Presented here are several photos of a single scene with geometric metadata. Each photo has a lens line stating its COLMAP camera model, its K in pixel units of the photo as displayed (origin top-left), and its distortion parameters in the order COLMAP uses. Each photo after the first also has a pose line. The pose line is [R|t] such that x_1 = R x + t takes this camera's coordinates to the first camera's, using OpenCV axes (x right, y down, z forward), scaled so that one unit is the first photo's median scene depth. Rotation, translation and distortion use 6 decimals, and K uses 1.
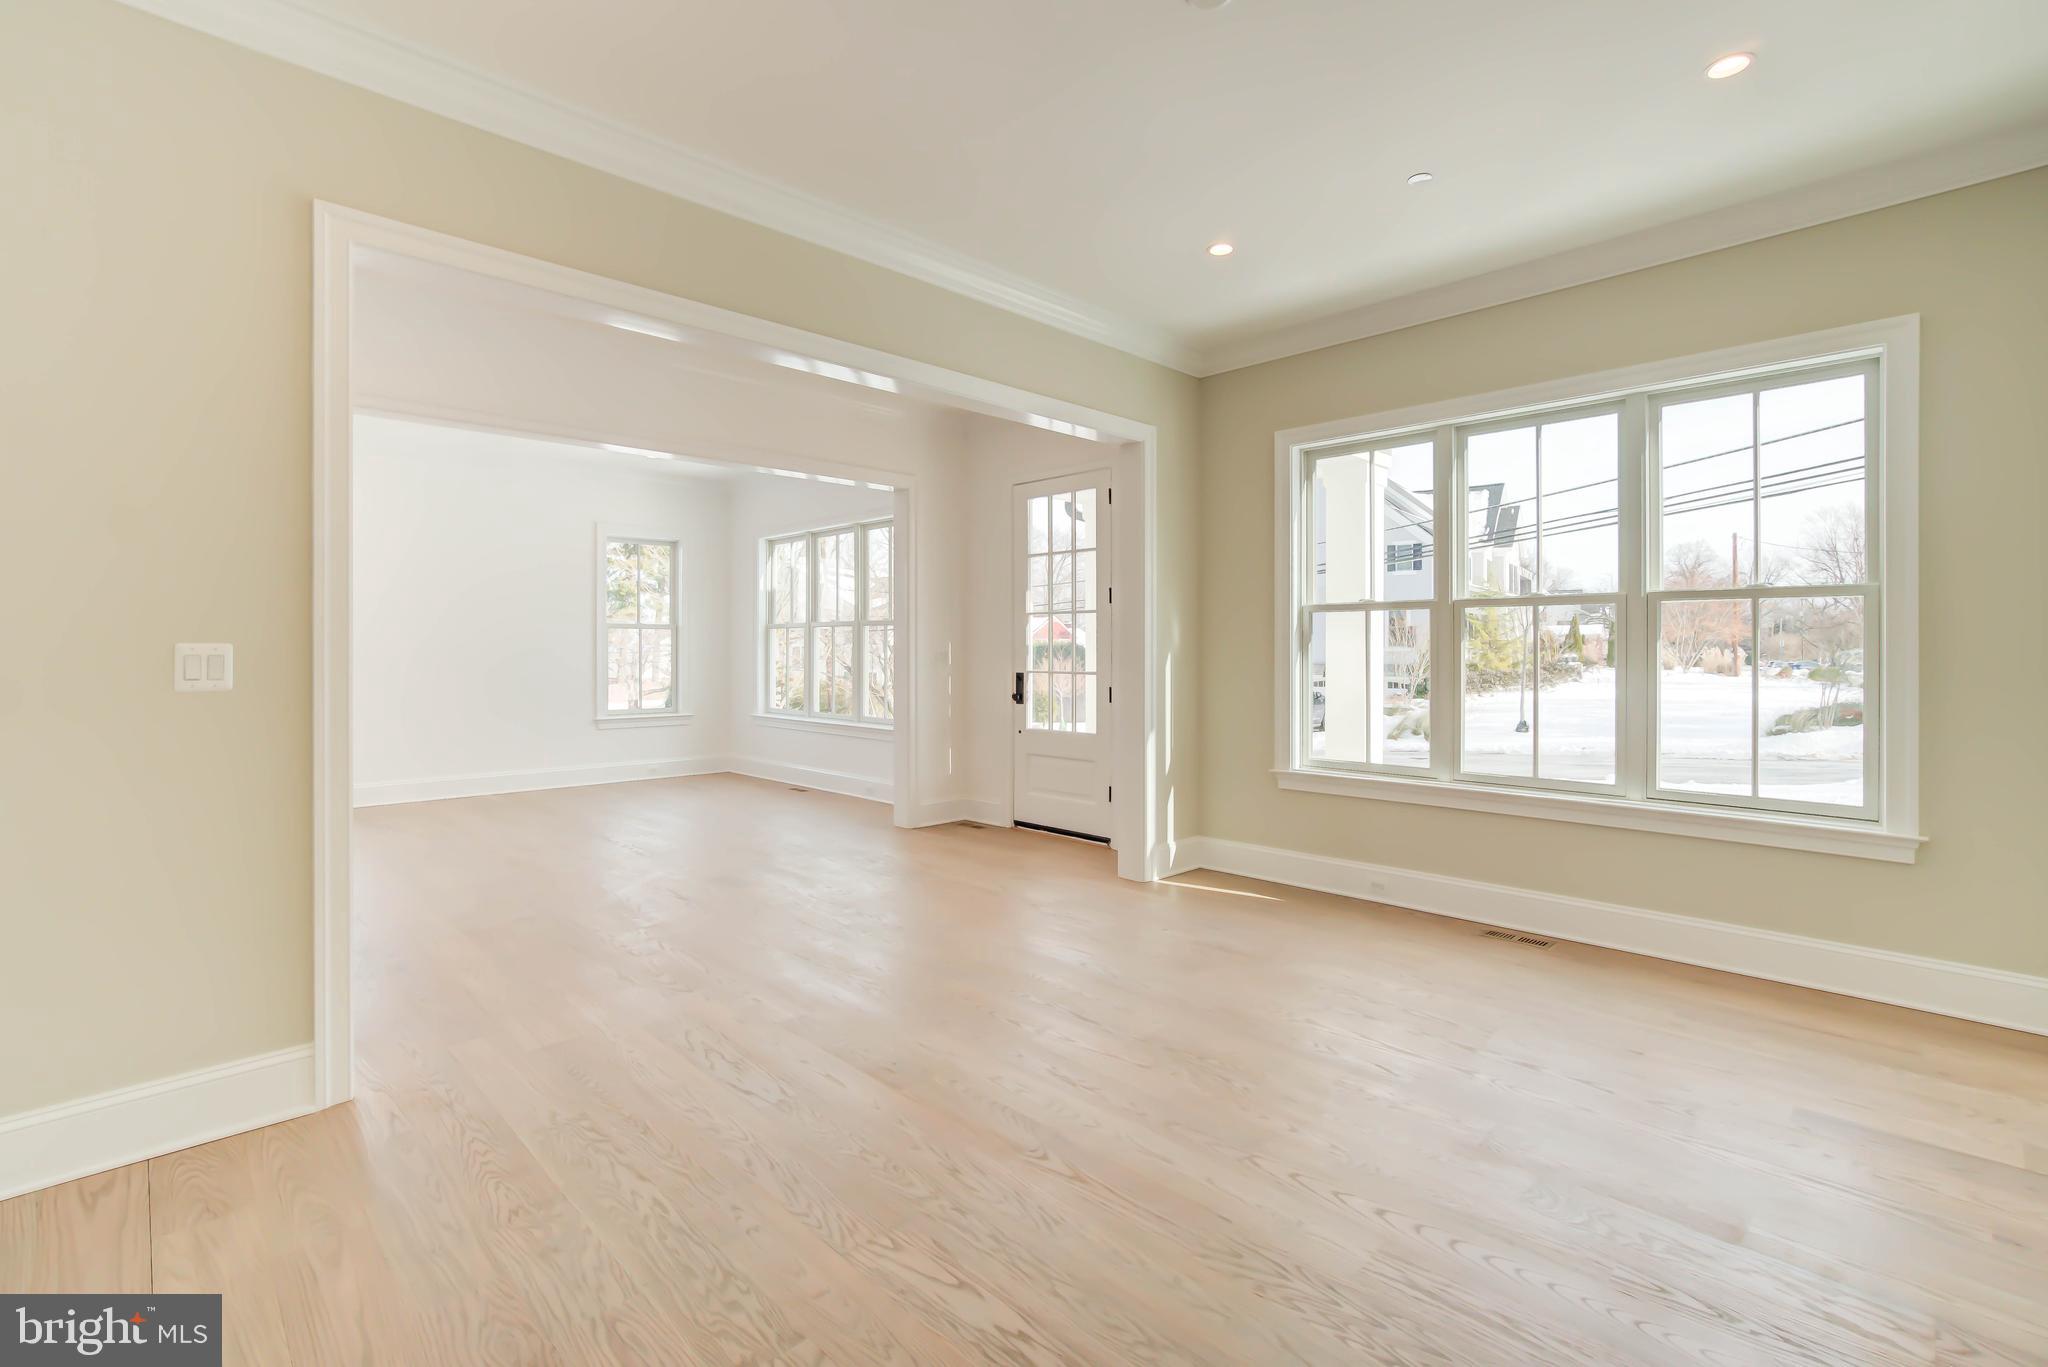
lens RADIAL K [[920.2, 0, 1003.0], [0, 920.2, 647.3], [0, 0, 1]] dist [-0.021640, 0.000655]
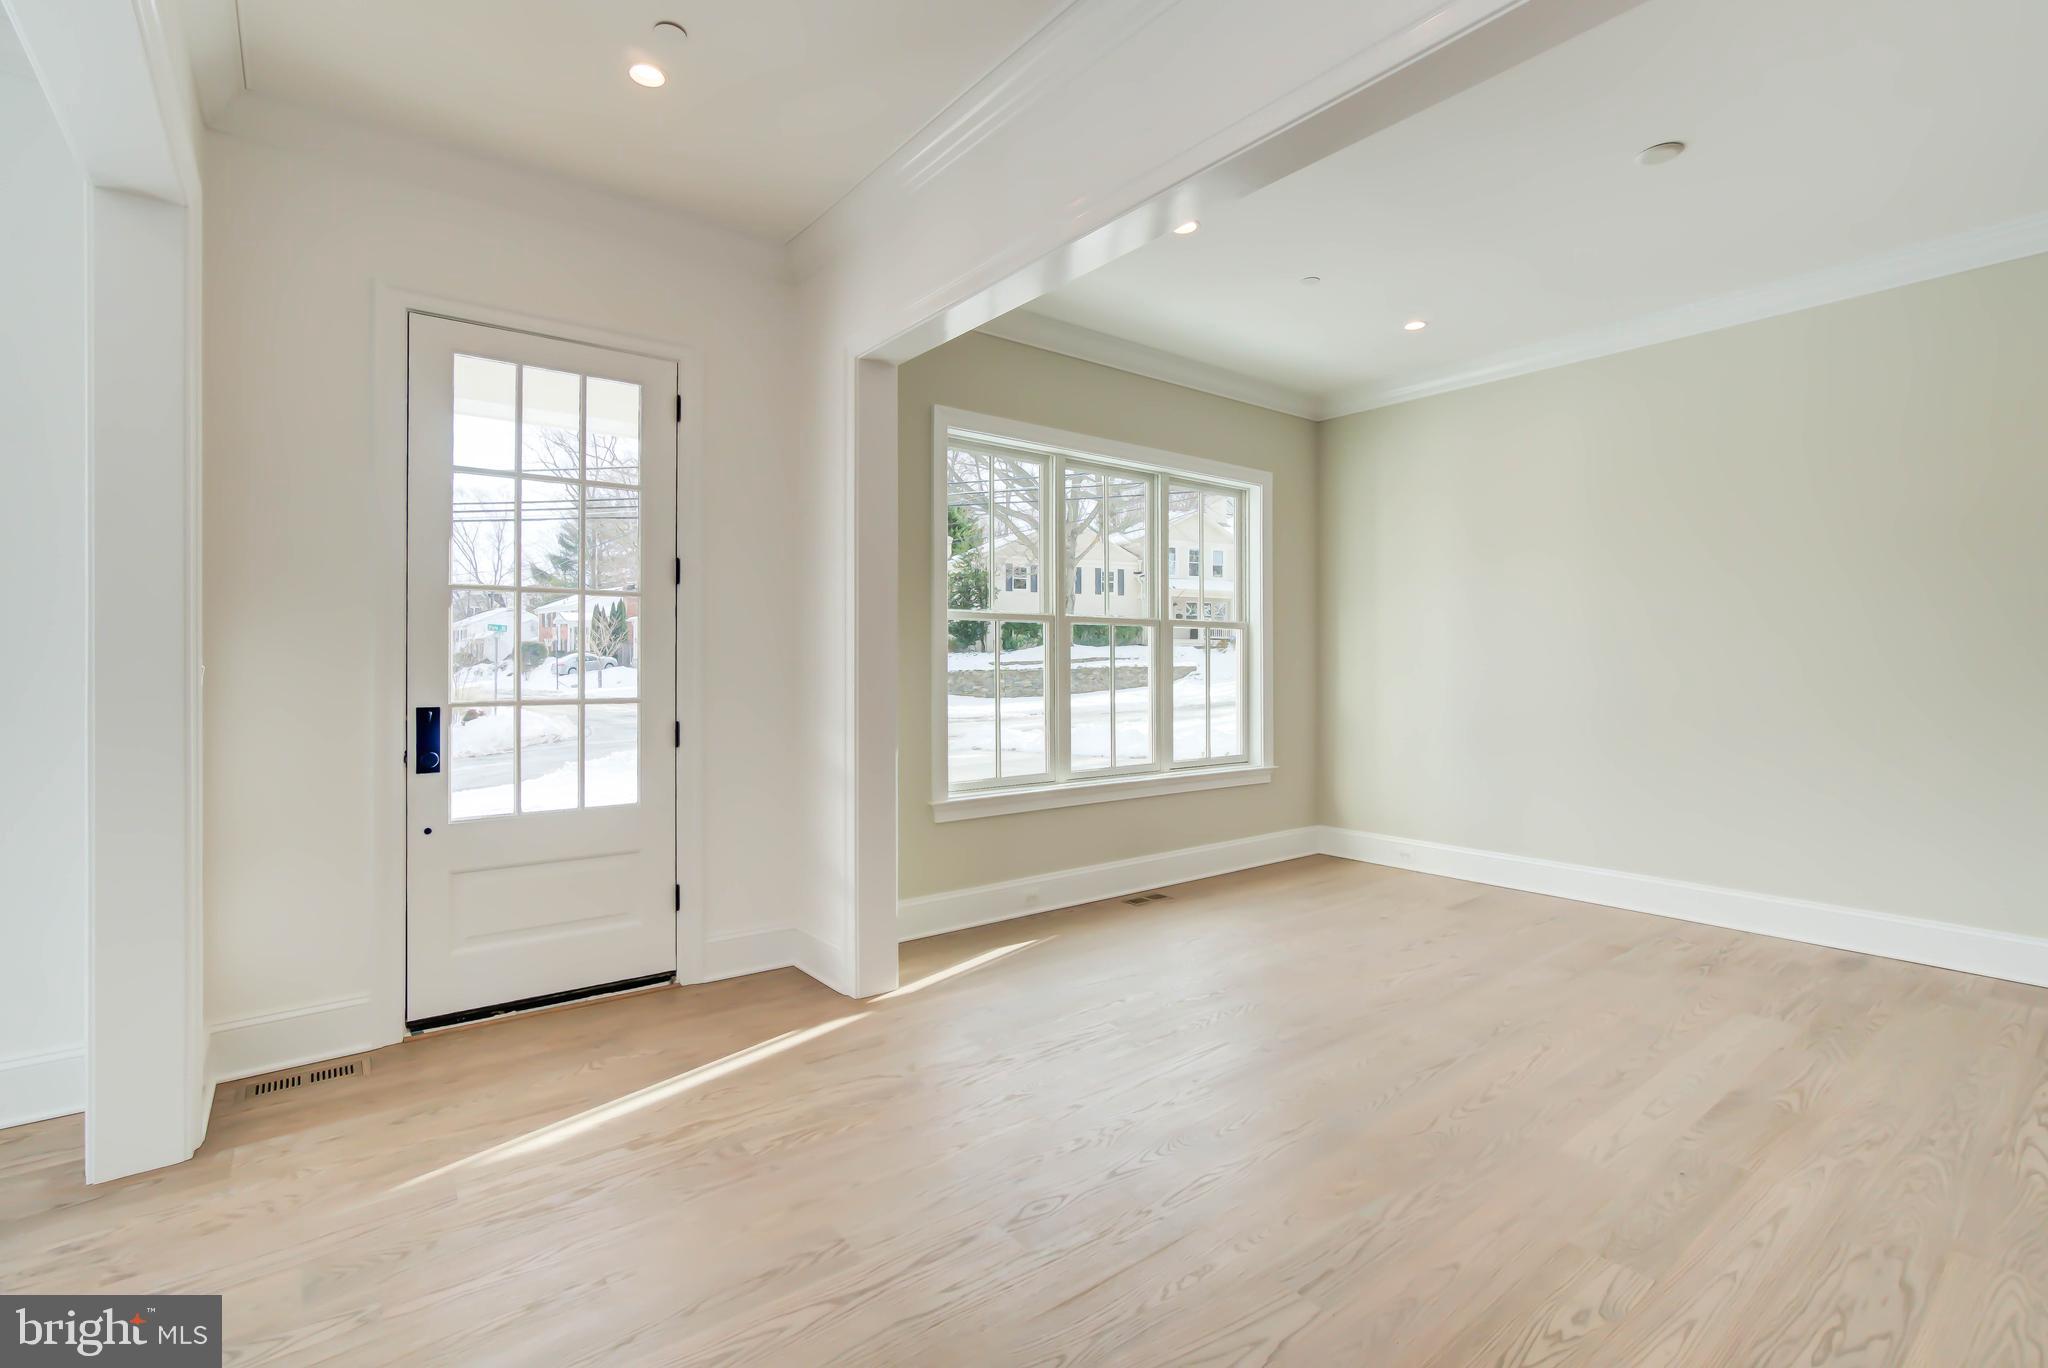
lens RADIAL K [[931.5, 0, 1009.5], [0, 931.5, 667.2], [0, 0, 1]] dist [-0.004711, 0.000360]
pose [[0.113462, -0.002117, 0.993540, -0.457539], [-0.000798, 0.999997, 0.002222, 0.005268], [-0.993542, -0.001045, 0.113460, 0.690792]]
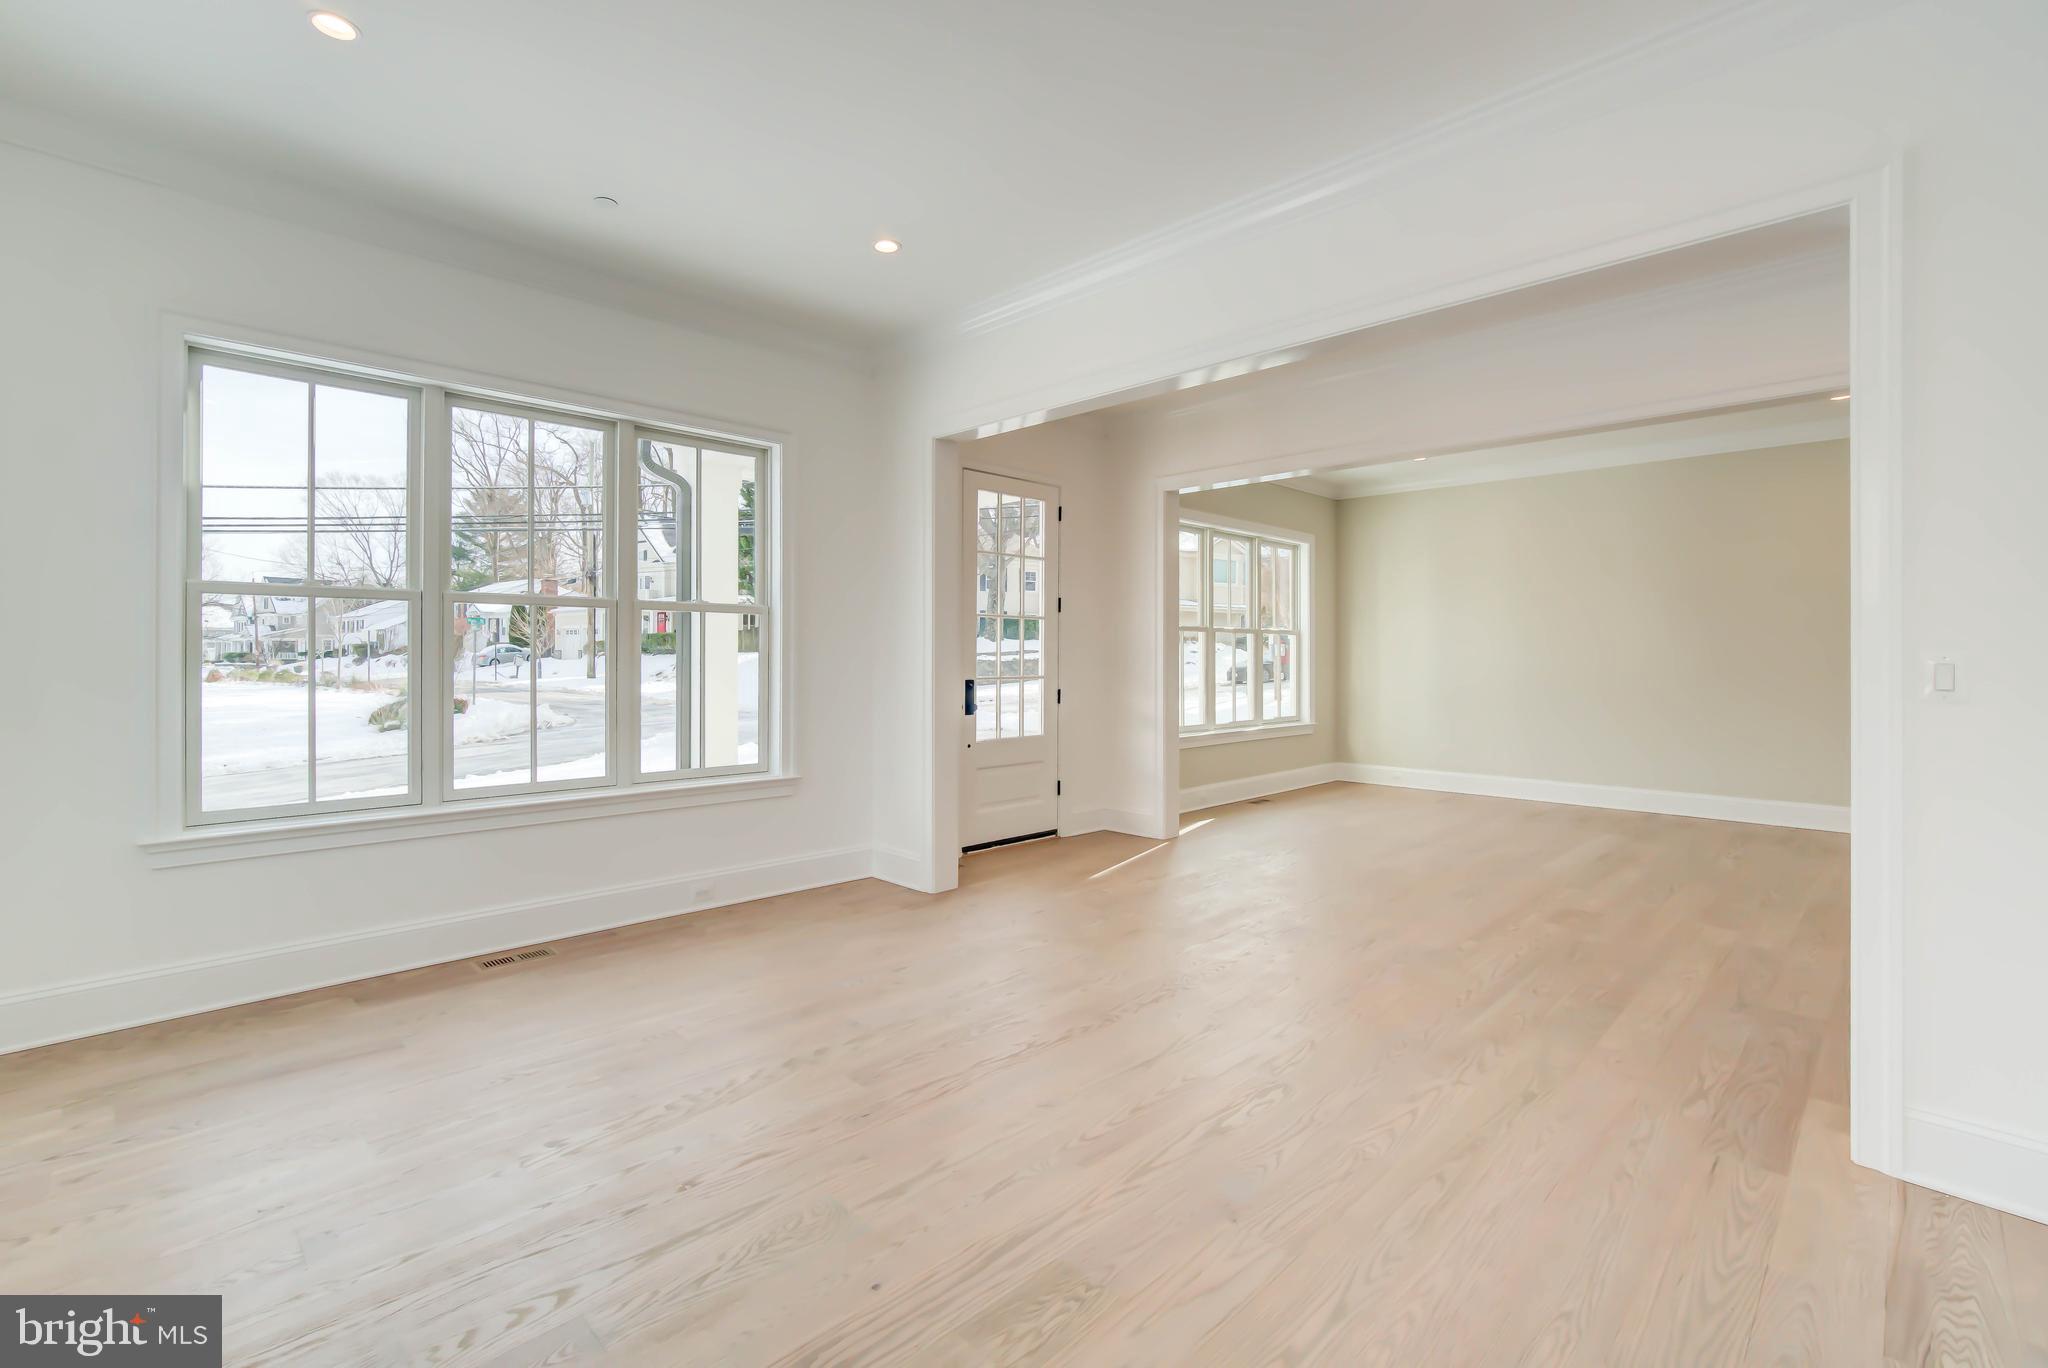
lens RADIAL K [[920.2, 0, 1003.0], [0, 920.2, 647.8], [0, 0, 1]] dist [-0.021640, 0.000655]
pose [[-0.009455, 0.010986, 0.999895, -0.941701], [-0.003491, 0.999933, -0.011020, 0.006543], [-0.999949, -0.003595, -0.009416, 1.045565]]
